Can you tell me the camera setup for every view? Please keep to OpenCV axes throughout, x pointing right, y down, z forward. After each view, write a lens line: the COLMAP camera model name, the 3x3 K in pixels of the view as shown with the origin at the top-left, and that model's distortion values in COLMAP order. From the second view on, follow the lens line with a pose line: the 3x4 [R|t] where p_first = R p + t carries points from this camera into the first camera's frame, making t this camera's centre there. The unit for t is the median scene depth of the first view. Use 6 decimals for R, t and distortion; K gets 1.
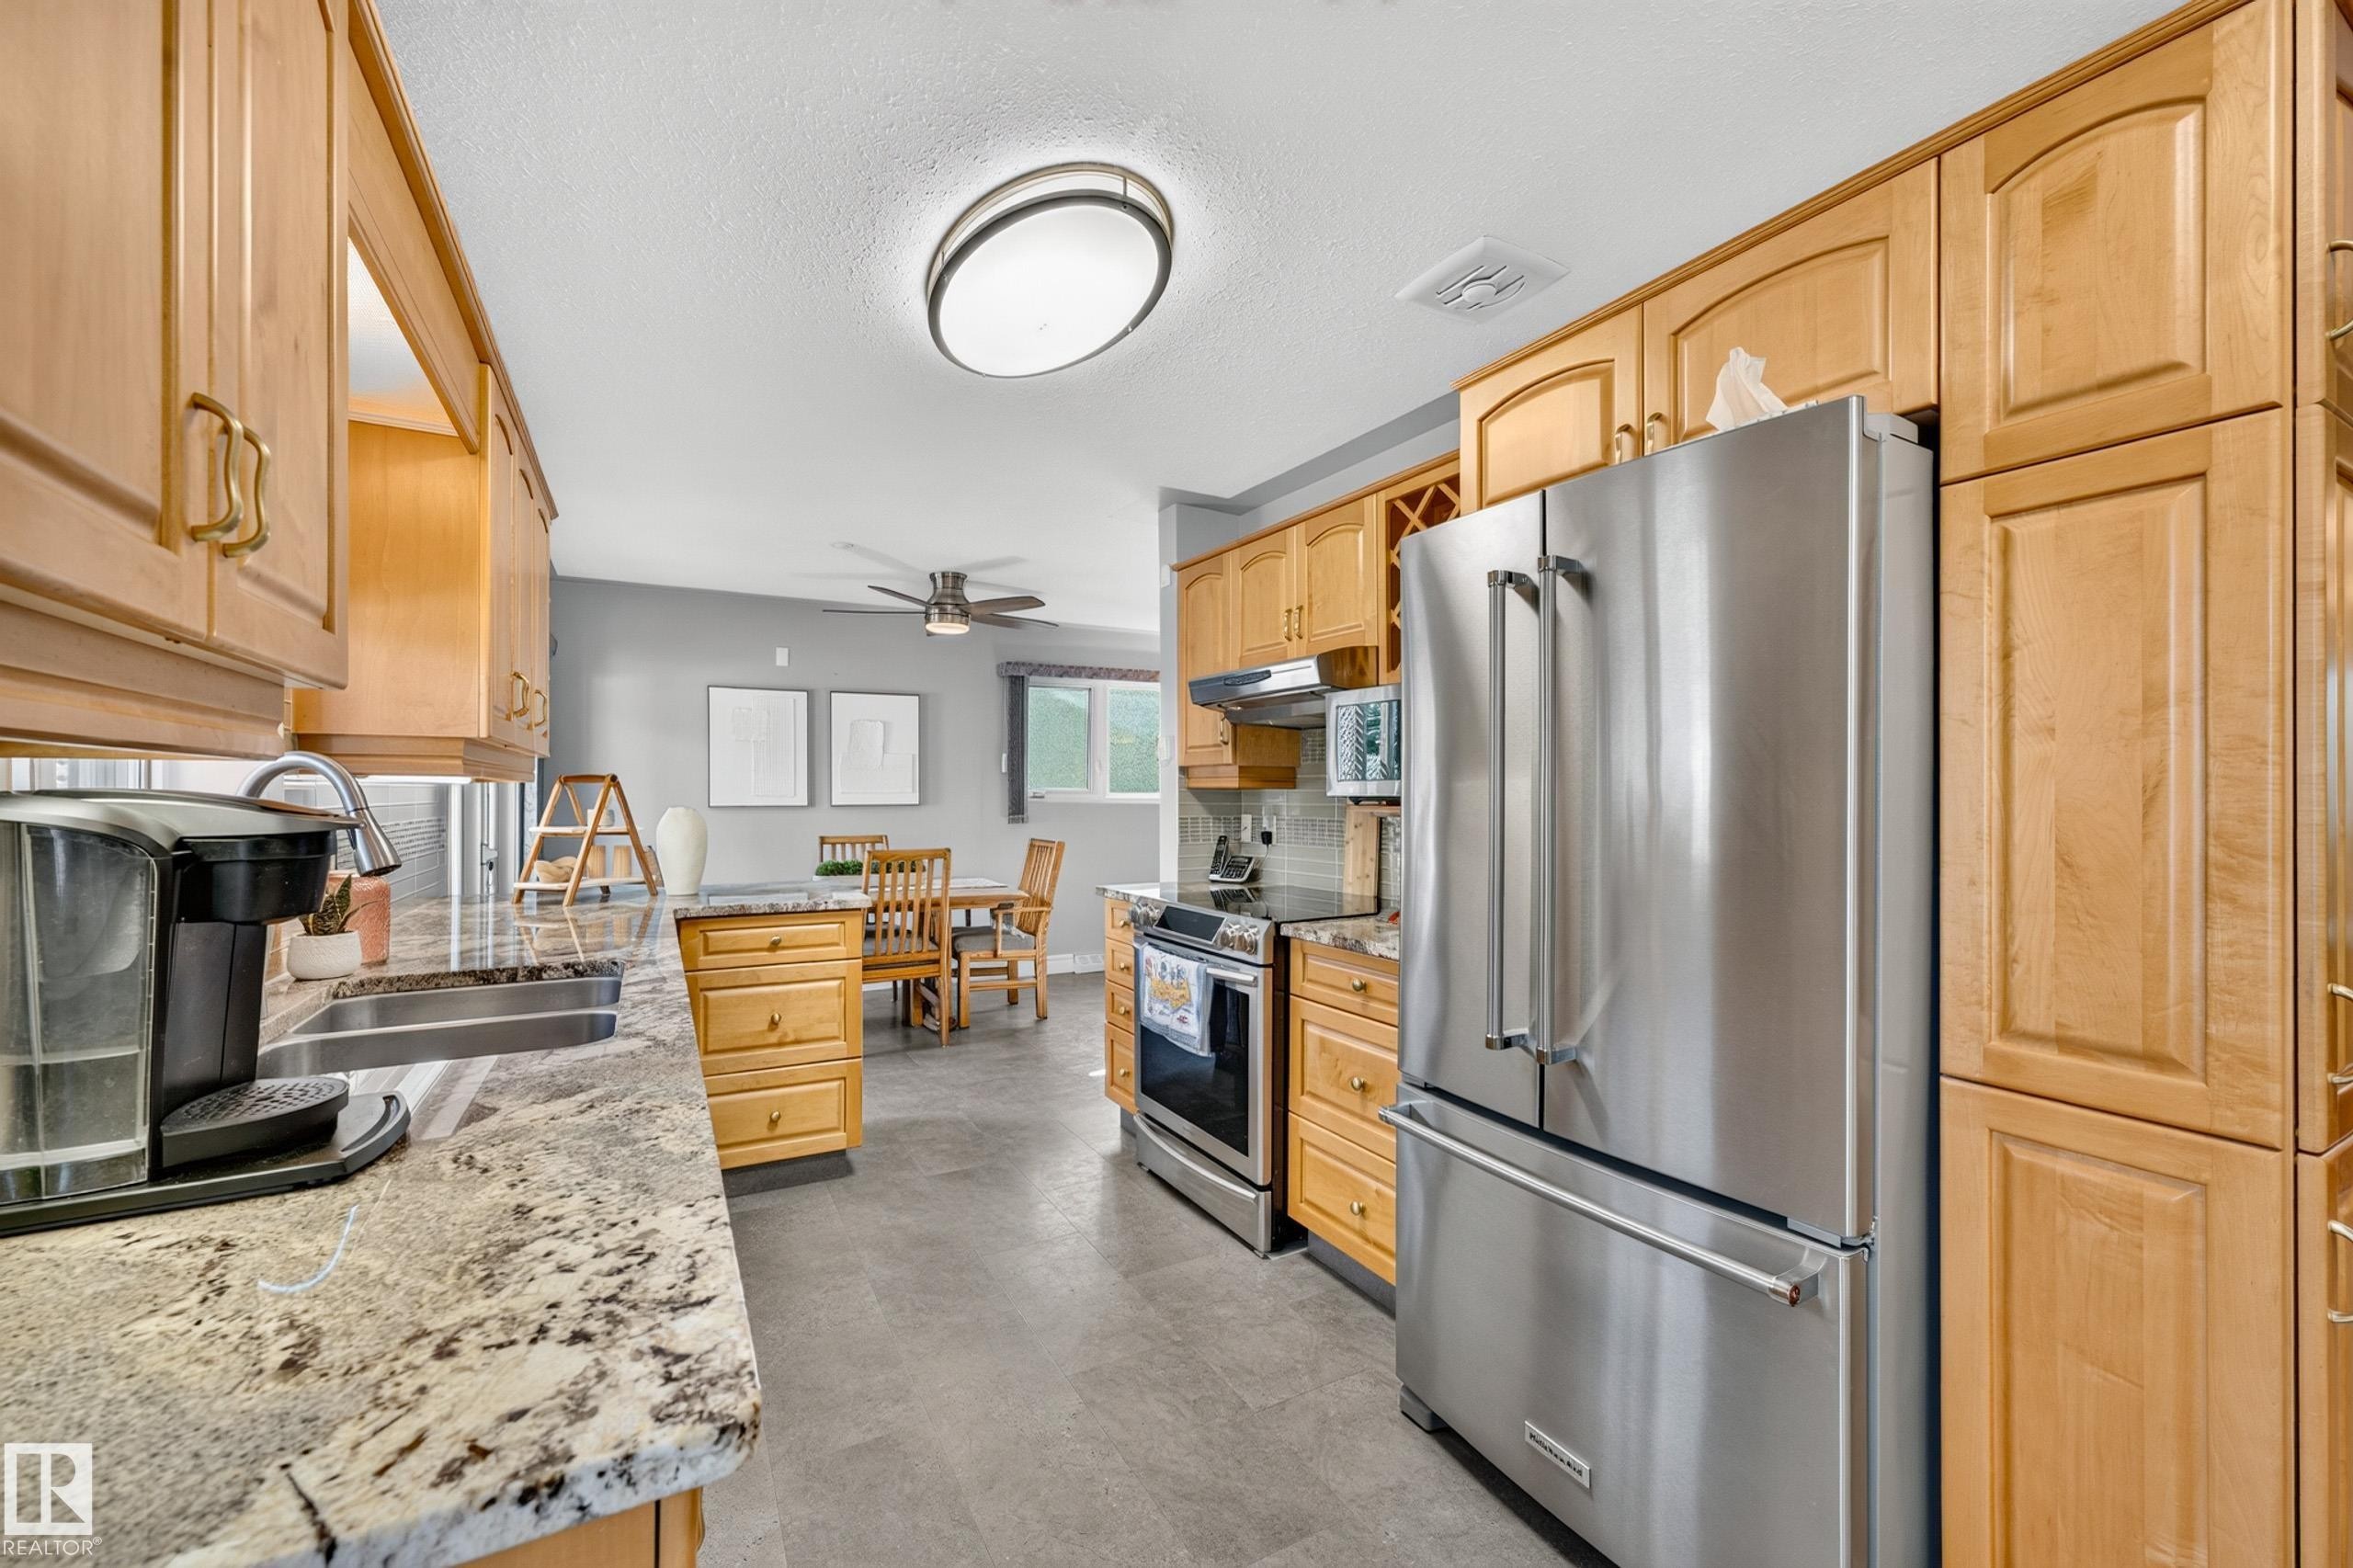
lens RADIAL K [[947.4, 0, 1176.2], [0, 947.4, 789.7], [0, 0, 1]] dist [-0.025980, 0.018864]
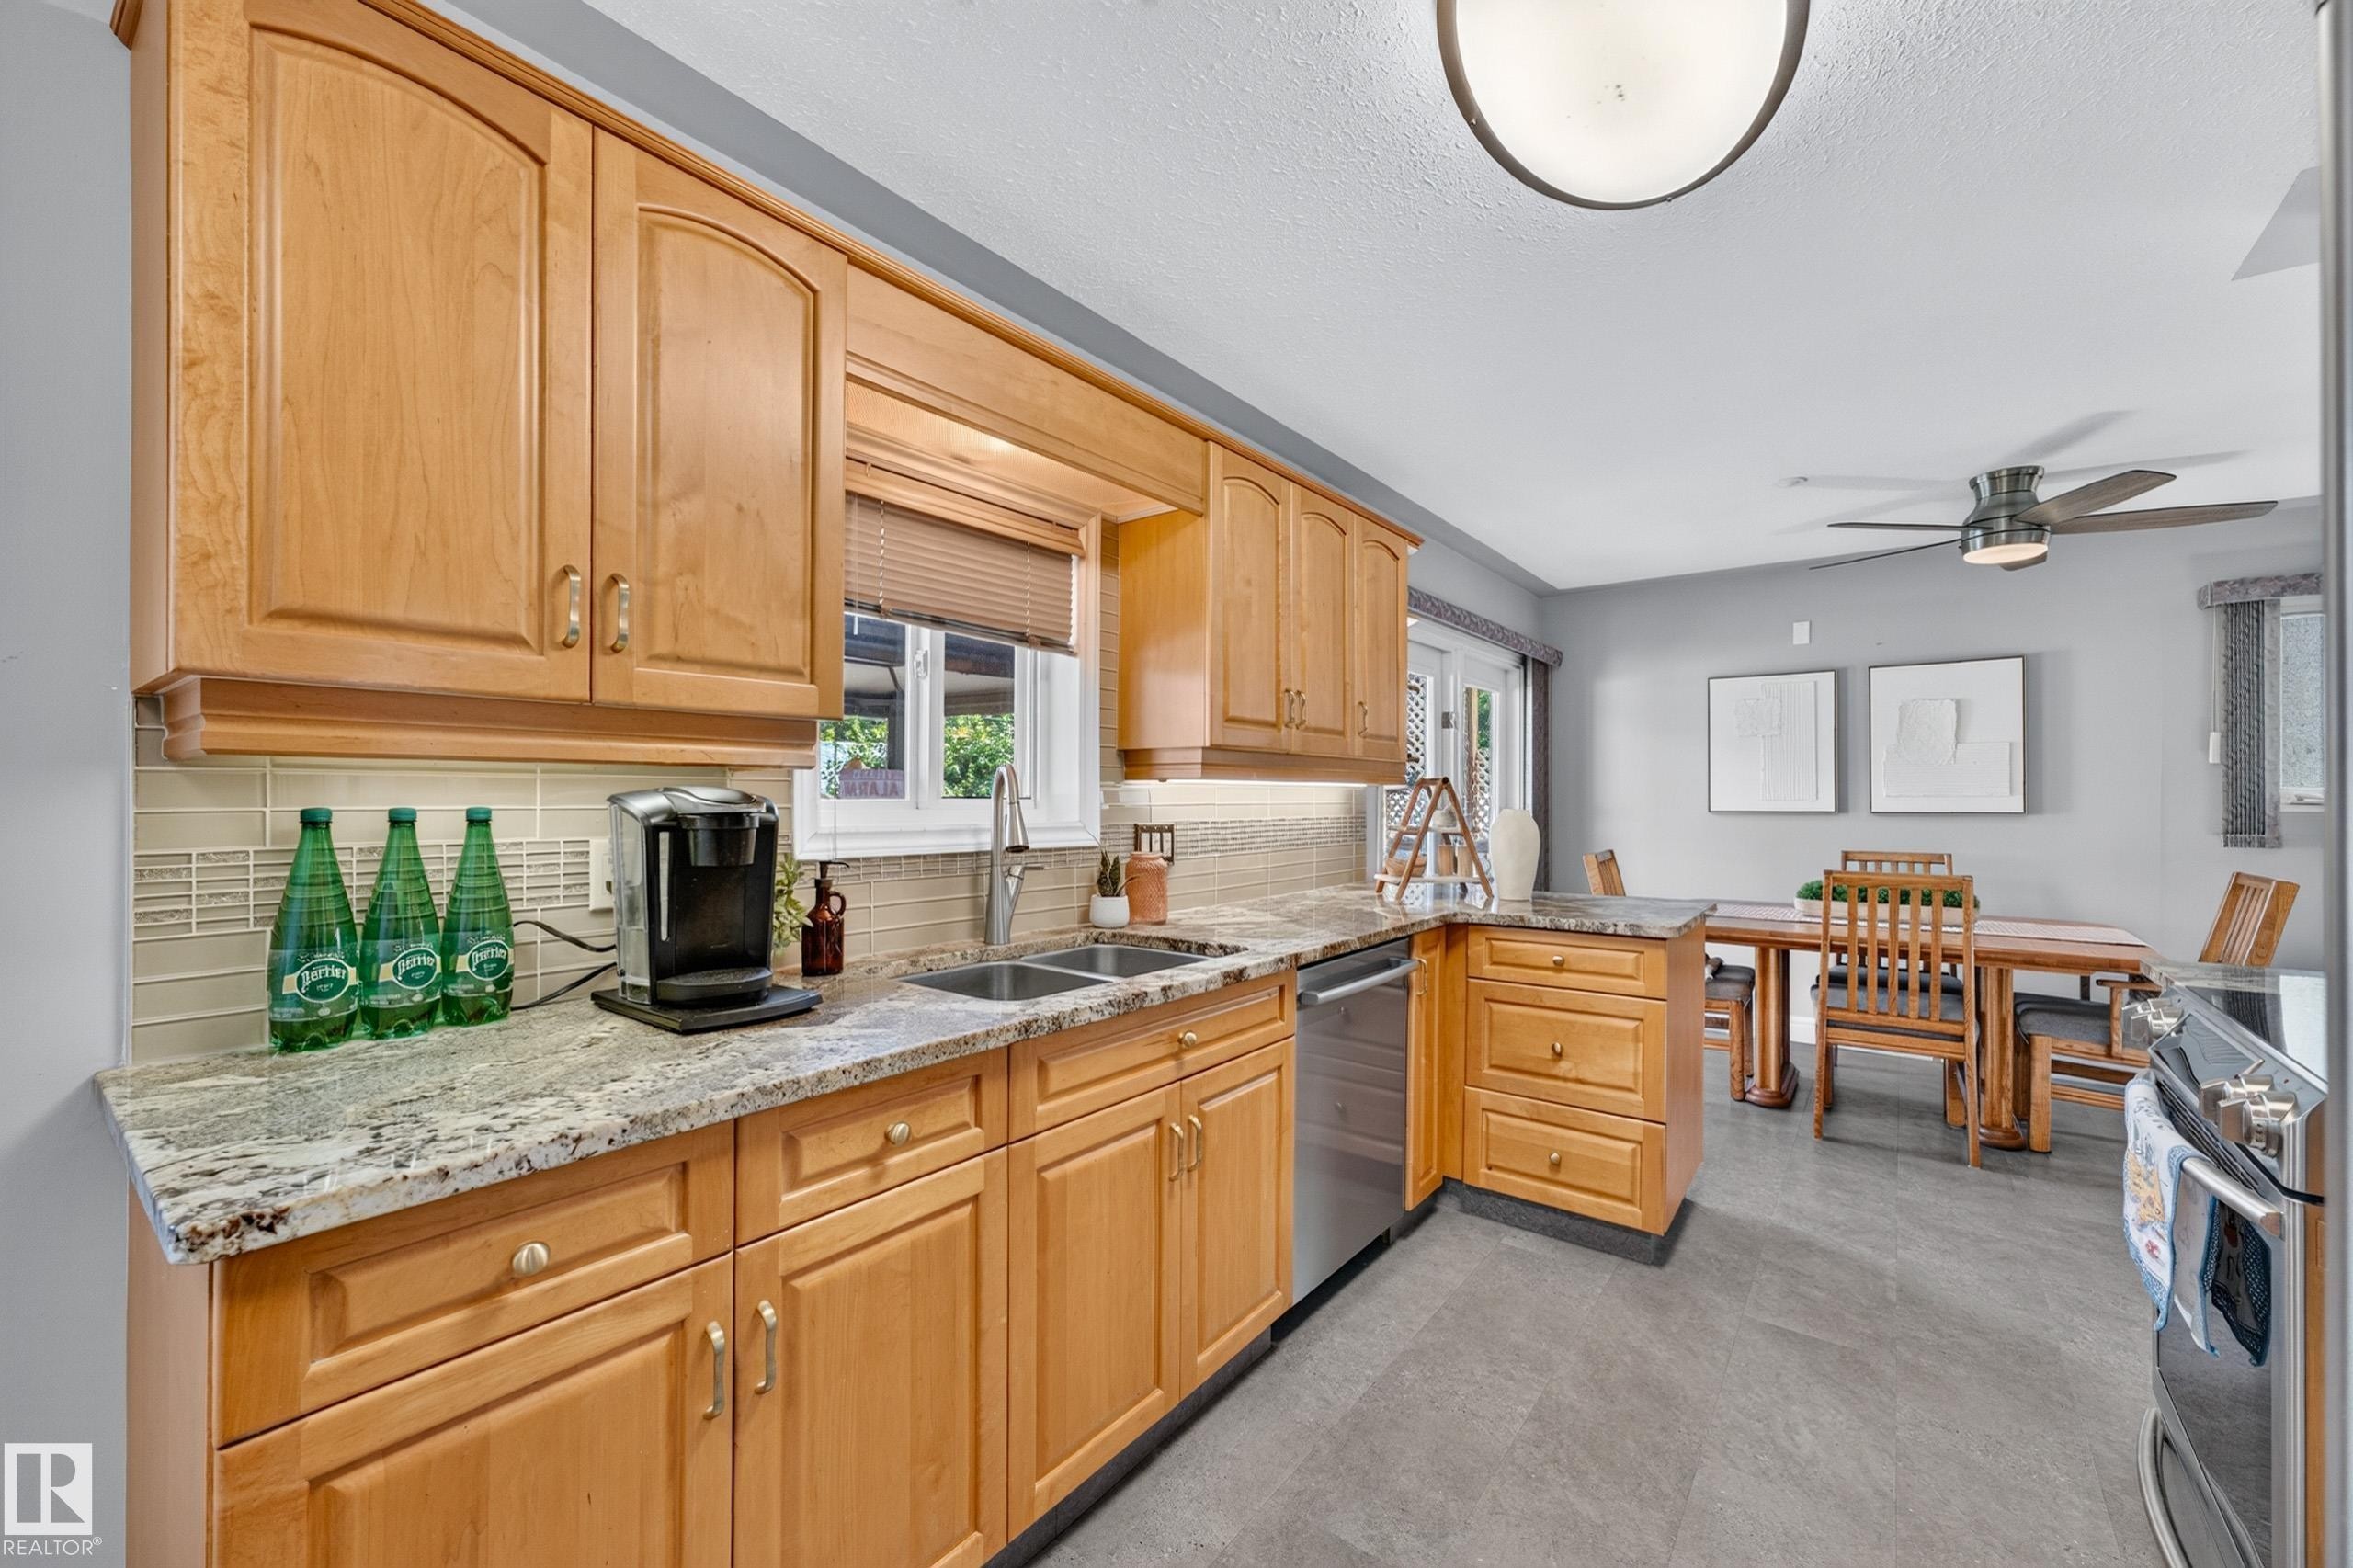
lens RADIAL K [[947.4, 0, 1176.2], [0, 947.4, 789.7], [0, 0, 1]] dist [-0.025980, 0.018864]
pose [[0.390408, -0.005159, -0.920627, 0.260472], [0.000632, 0.999986, -0.005335, 0.003660], [0.920642, 0.001501, 0.390406, 0.333172]]
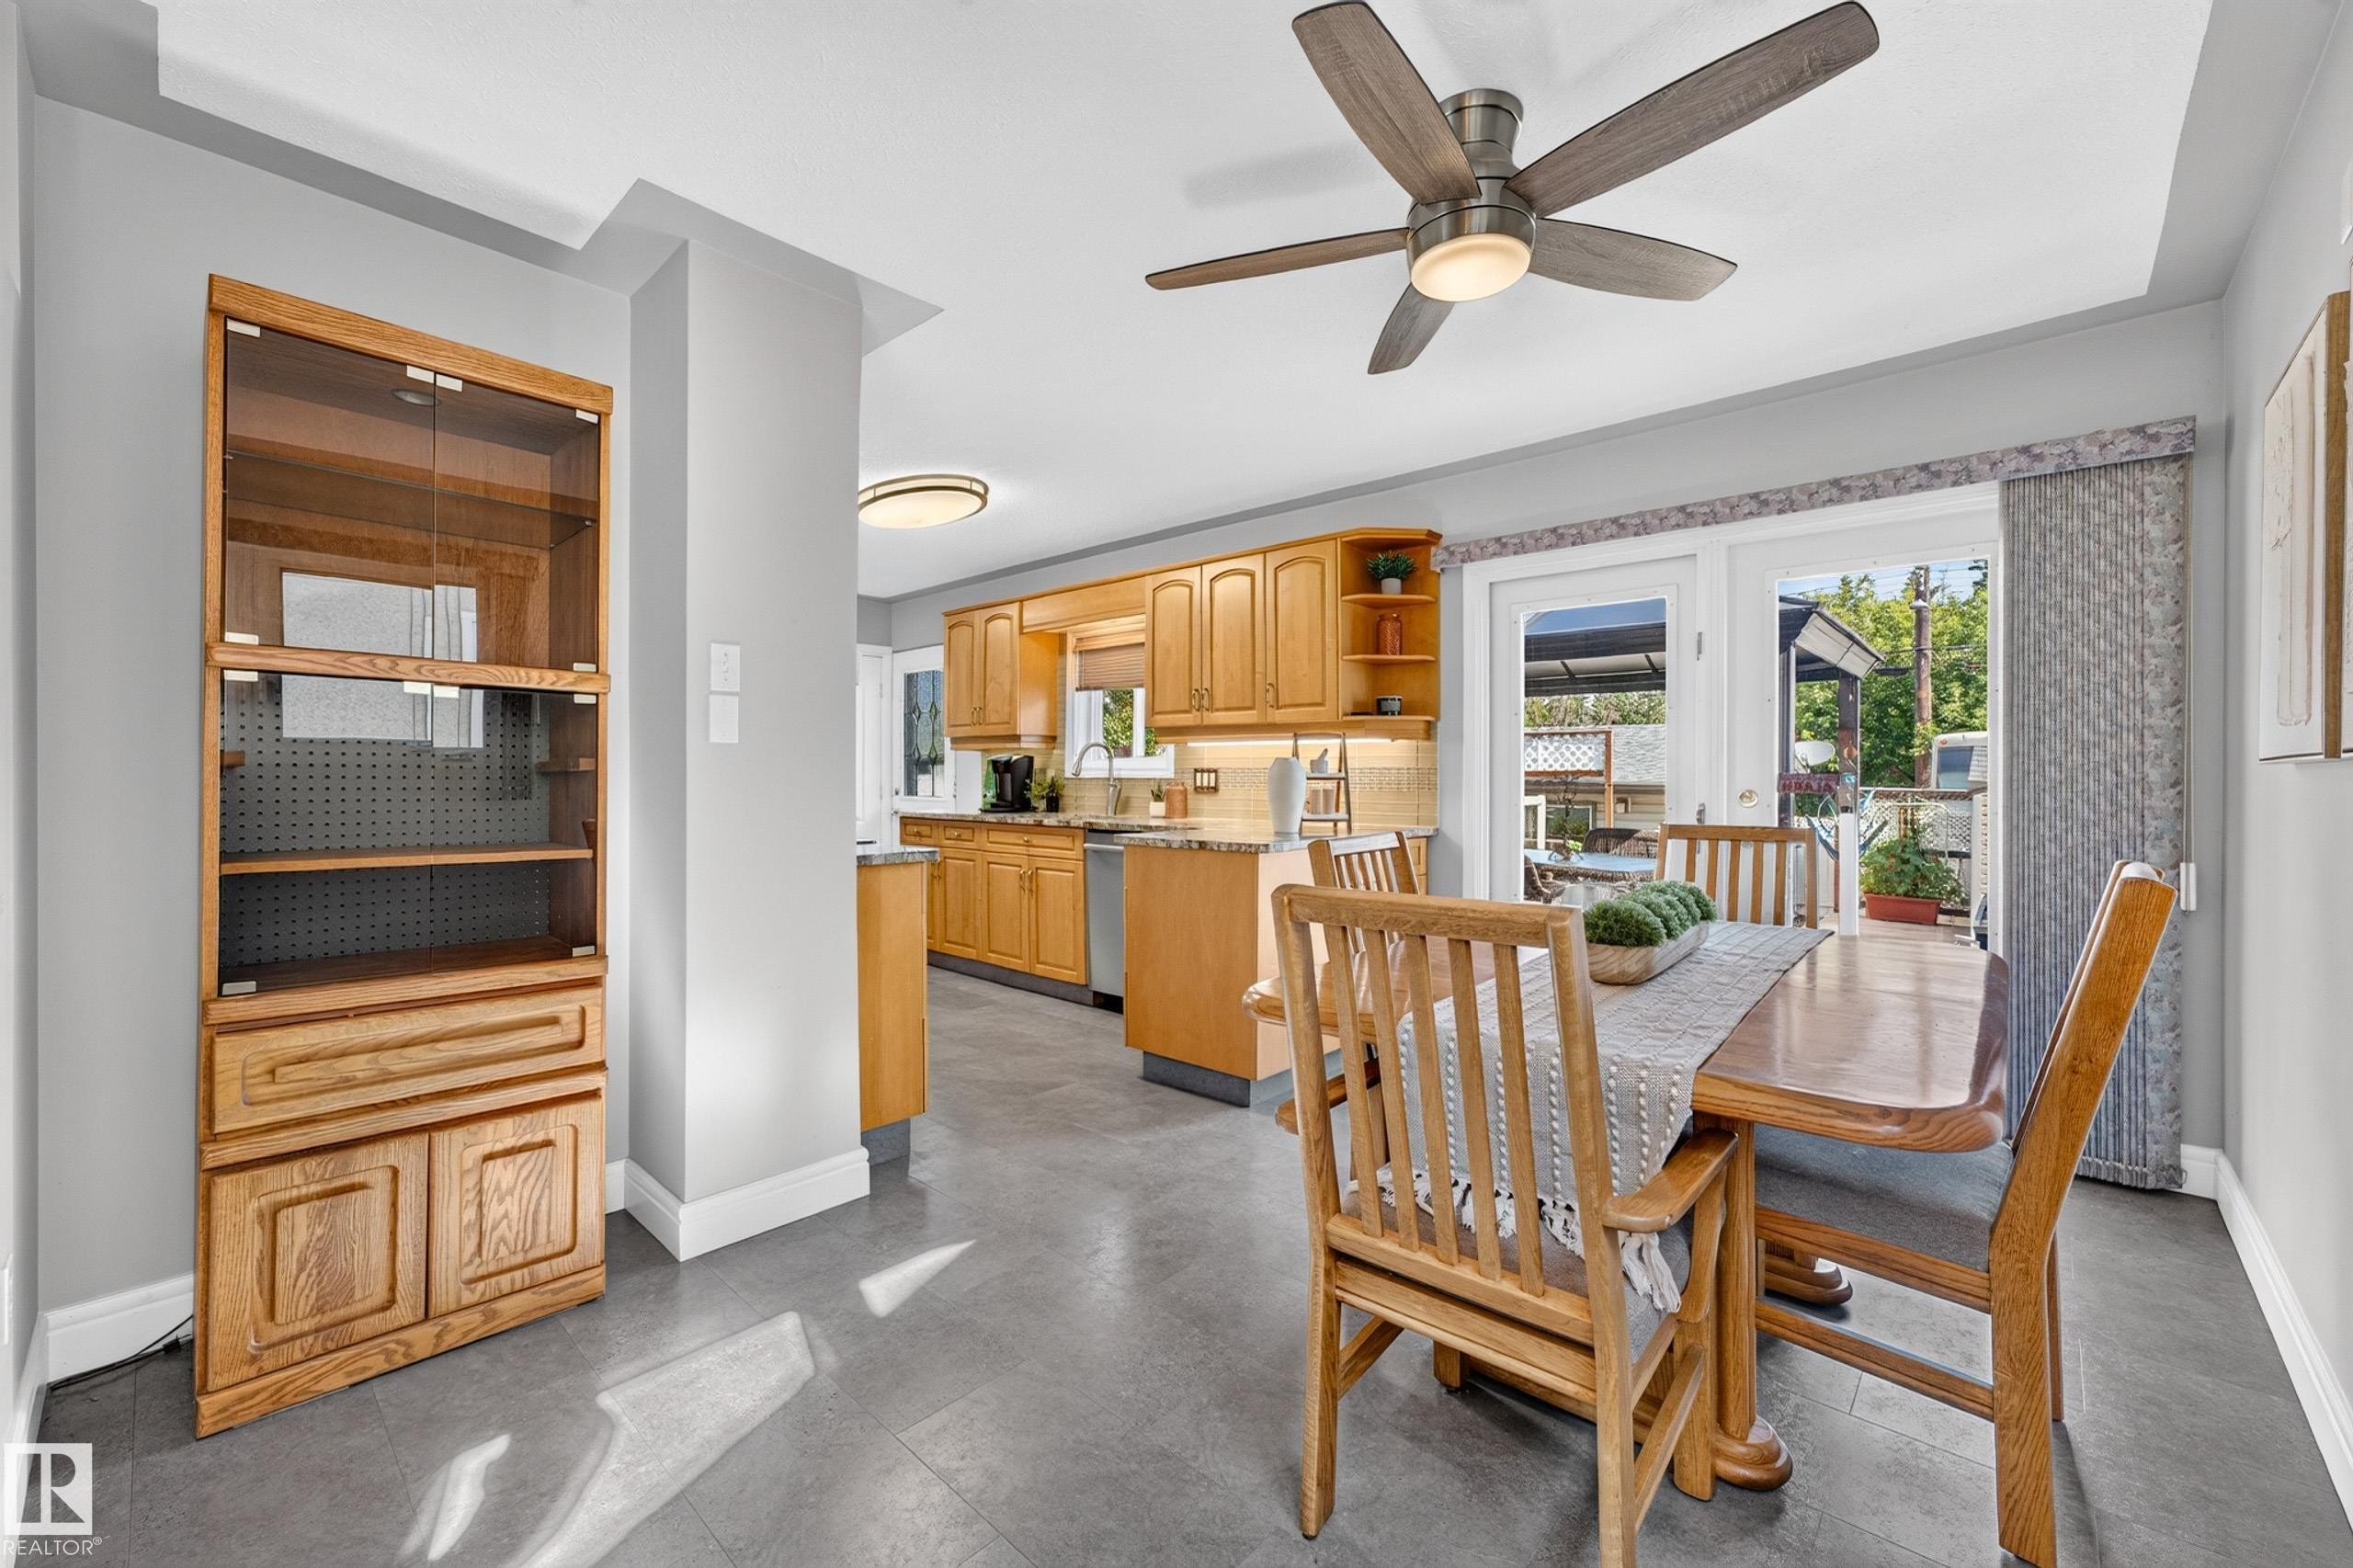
lens RADIAL K [[947.4, 0, 1176.2], [0, 947.4, 789.7], [0, 0, 1]] dist [-0.025980, 0.018864]
pose [[-0.949280, 0.012915, -0.314167, -0.029599], [0.005996, 0.999718, 0.022979, 0.033298], [0.314375, 0.019929, -0.949090, 2.316758]]
